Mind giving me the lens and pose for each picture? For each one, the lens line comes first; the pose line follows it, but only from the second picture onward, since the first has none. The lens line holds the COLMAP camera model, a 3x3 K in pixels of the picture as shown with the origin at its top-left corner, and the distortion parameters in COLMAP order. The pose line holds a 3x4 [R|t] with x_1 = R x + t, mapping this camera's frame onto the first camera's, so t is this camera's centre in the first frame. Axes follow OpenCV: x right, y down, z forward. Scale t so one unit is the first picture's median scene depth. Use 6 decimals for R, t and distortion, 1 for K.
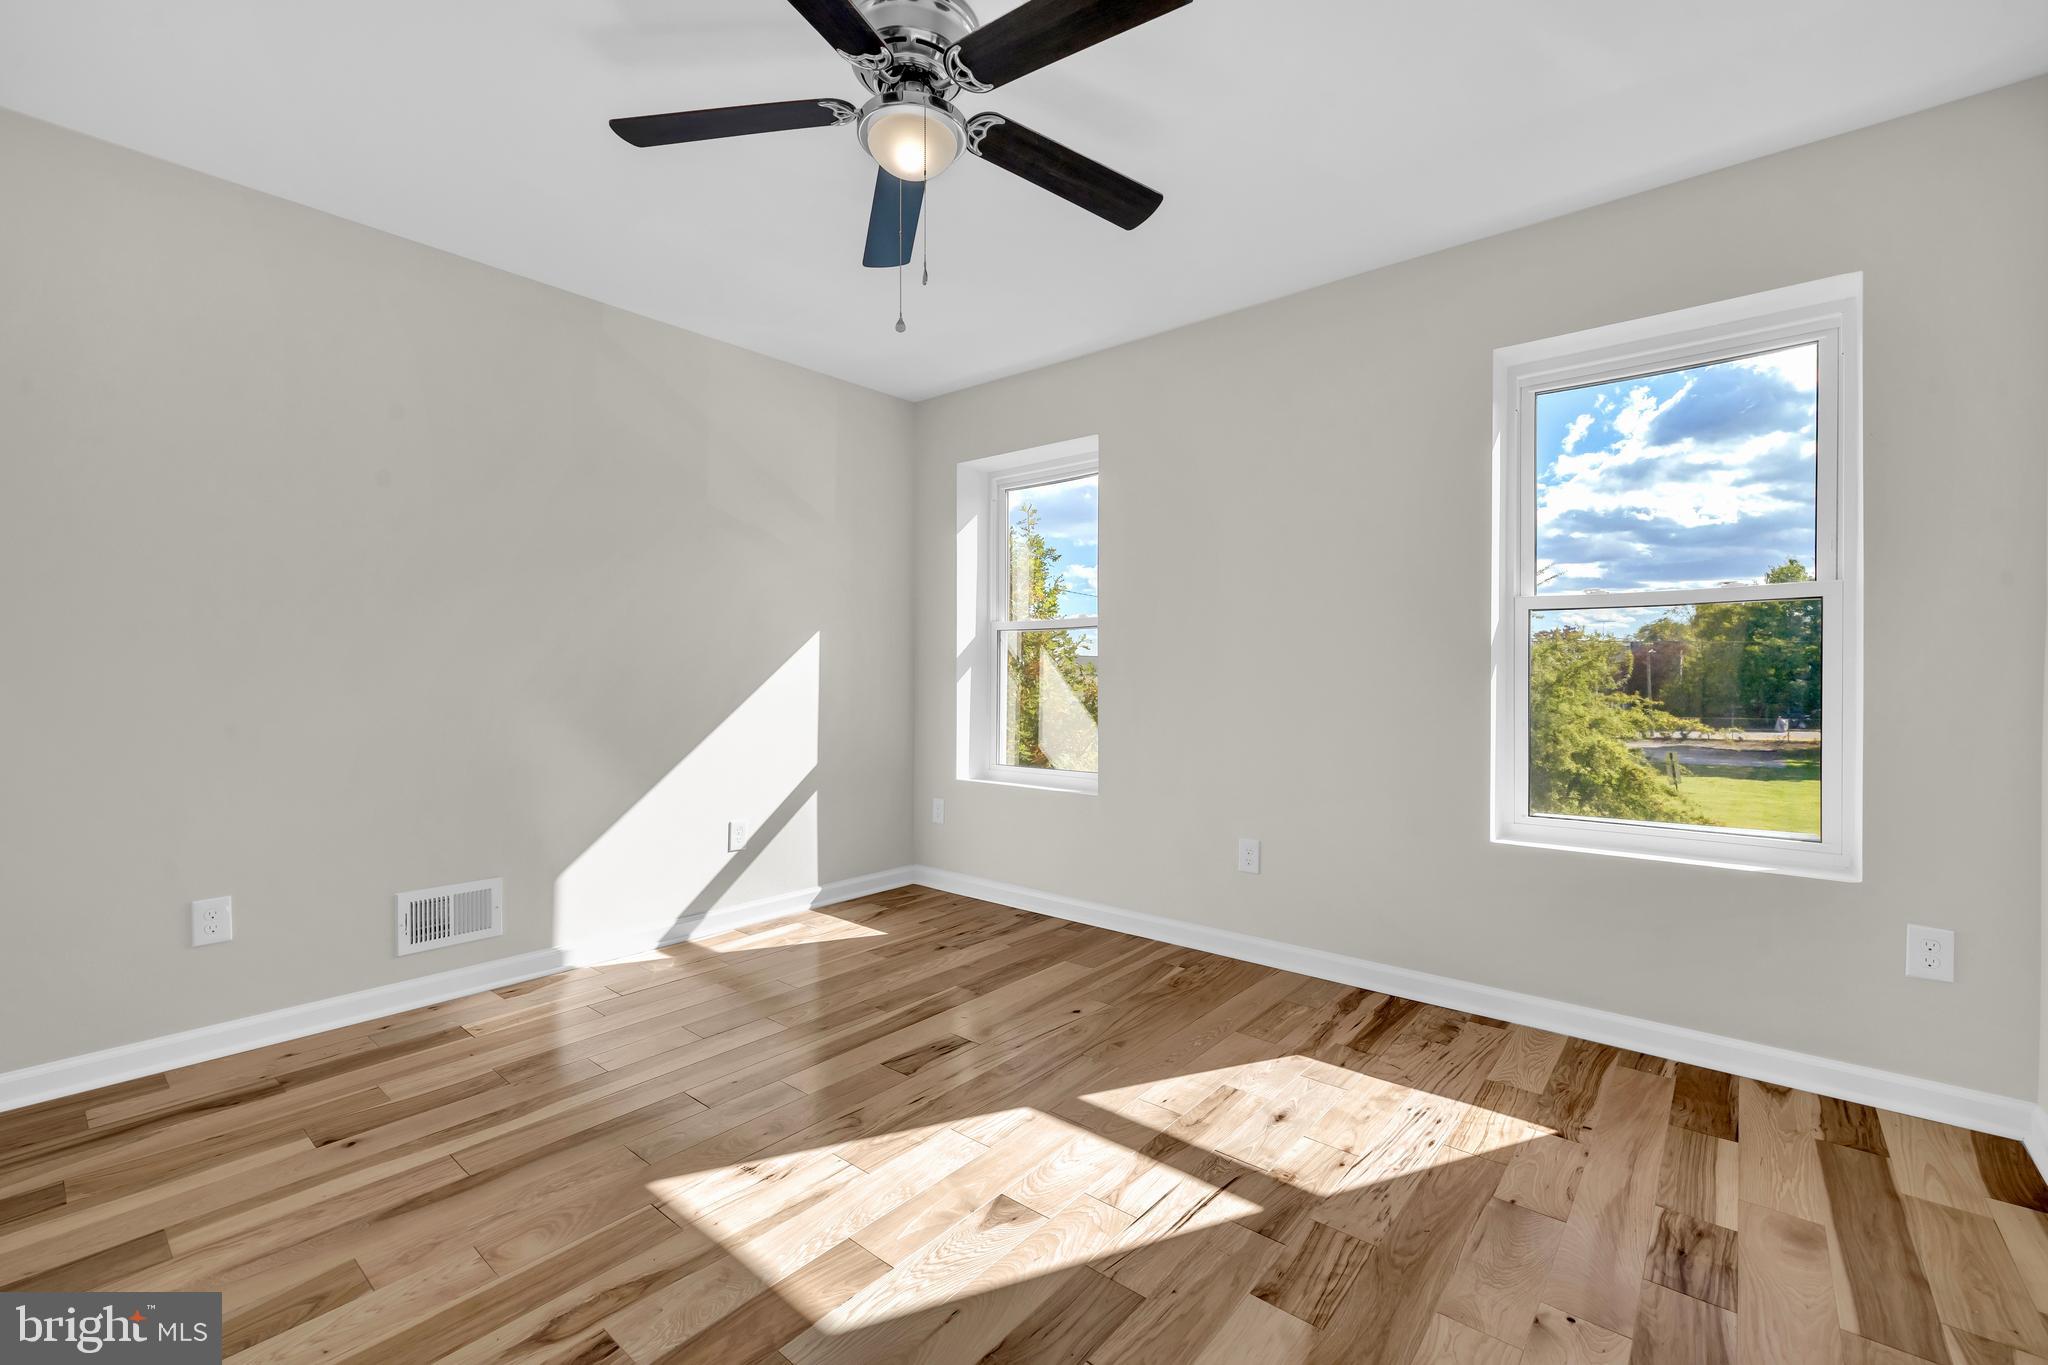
lens RADIAL K [[869.2, 0, 1025.5], [0, 869.2, 676.5], [0, 0, 1]] dist [-0.005033, 0.001404]
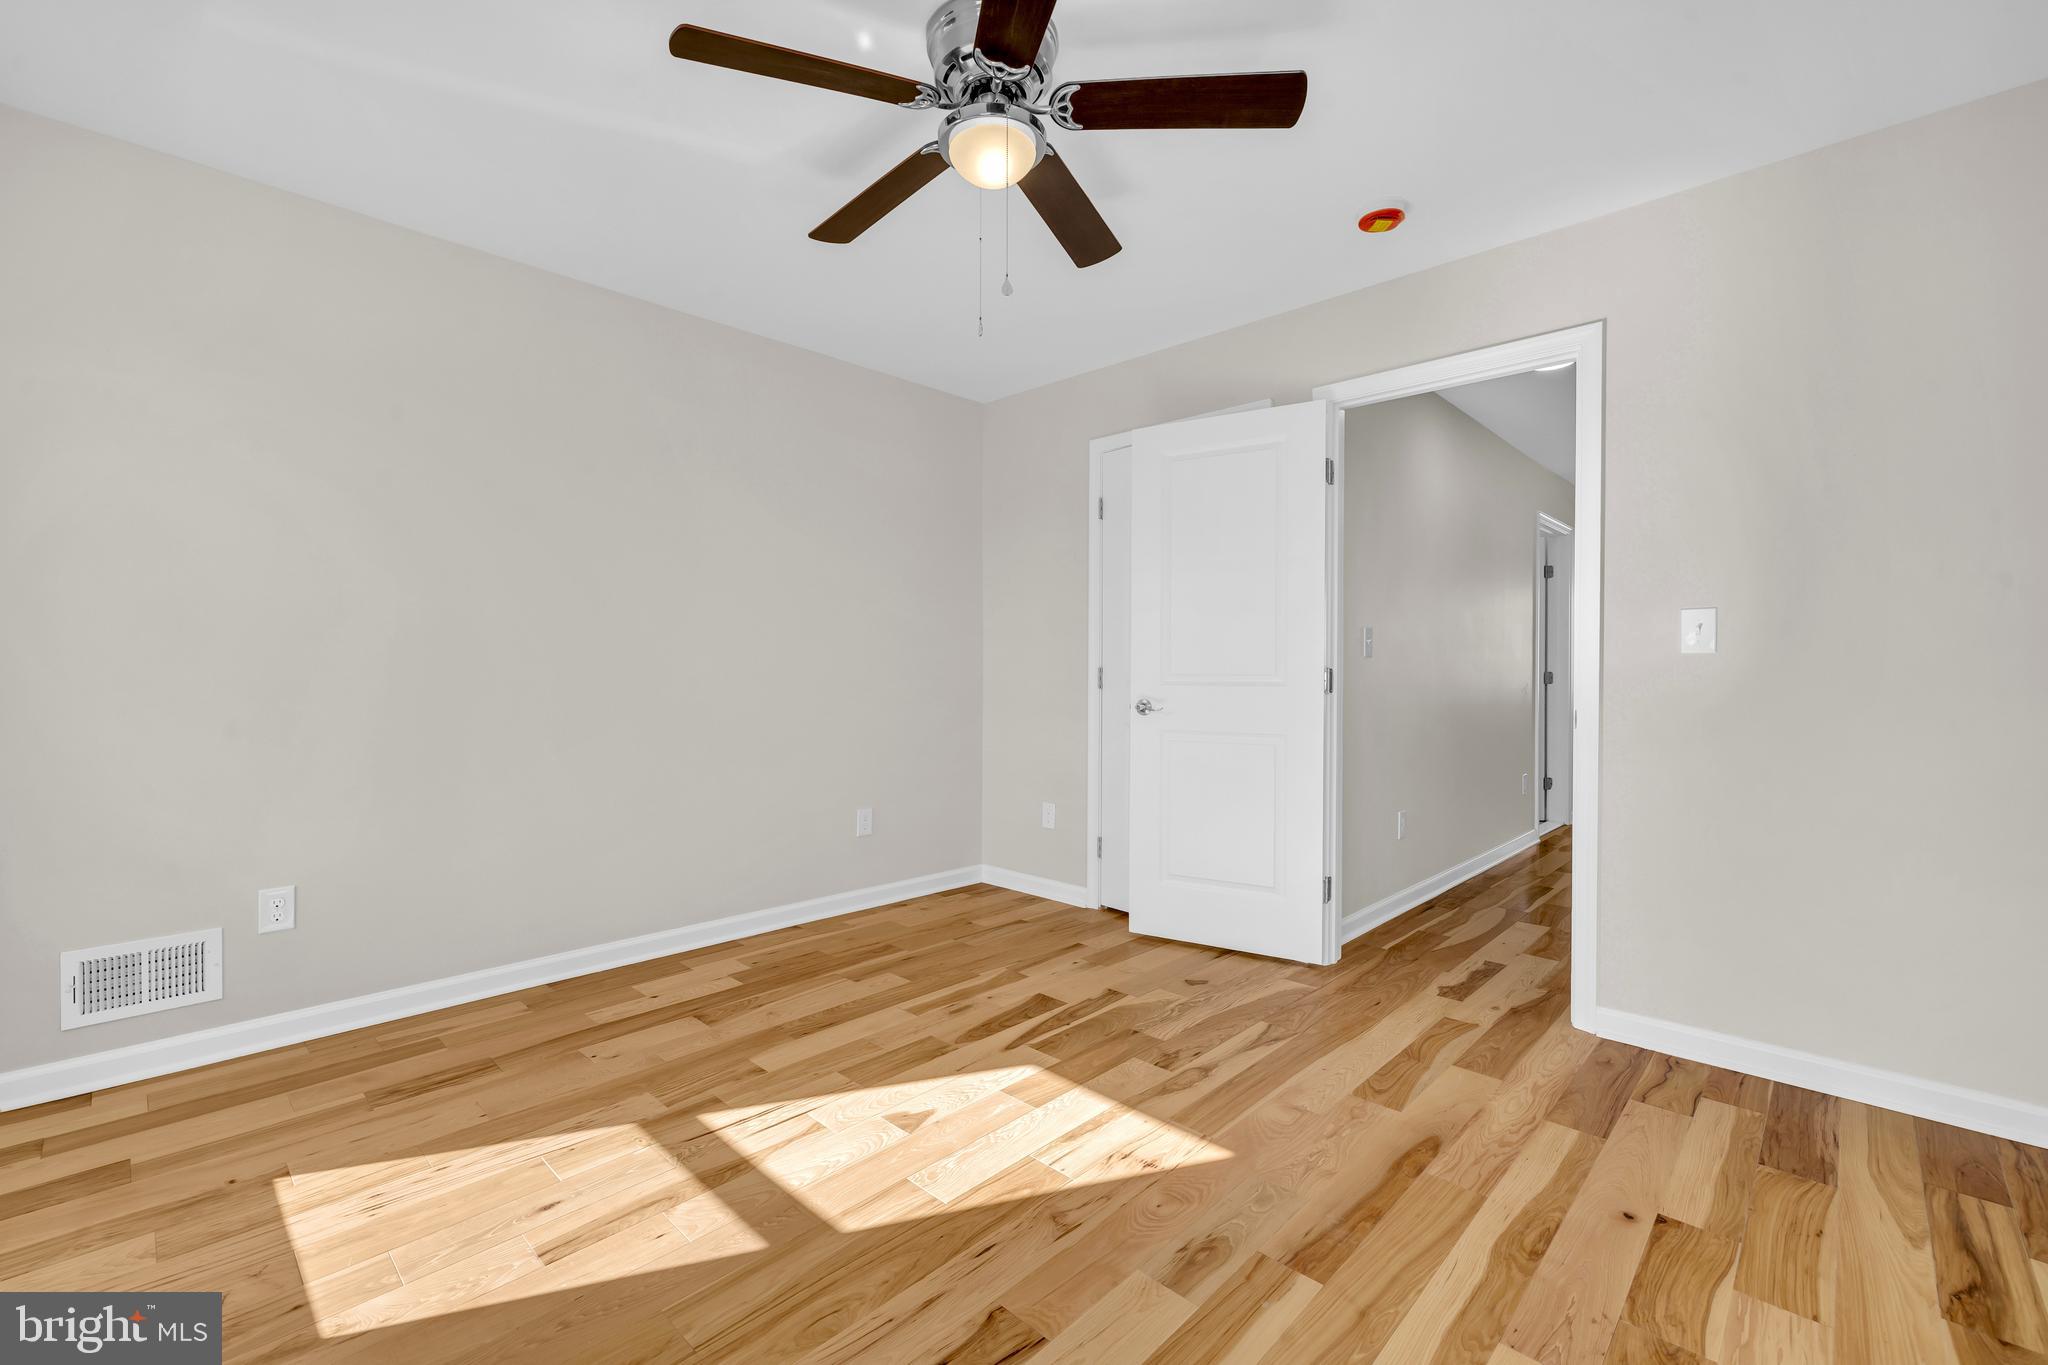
lens RADIAL K [[869.2, 0, 1021.5], [0, 869.2, 676.5], [0, 0, 1]] dist [-0.005033, 0.001404]
pose [[-0.997280, -0.006962, 0.073378, -0.250297], [-0.006022, 0.999897, 0.013025, -0.013903], [-0.073461, 0.012548, -0.997219, 2.093822]]
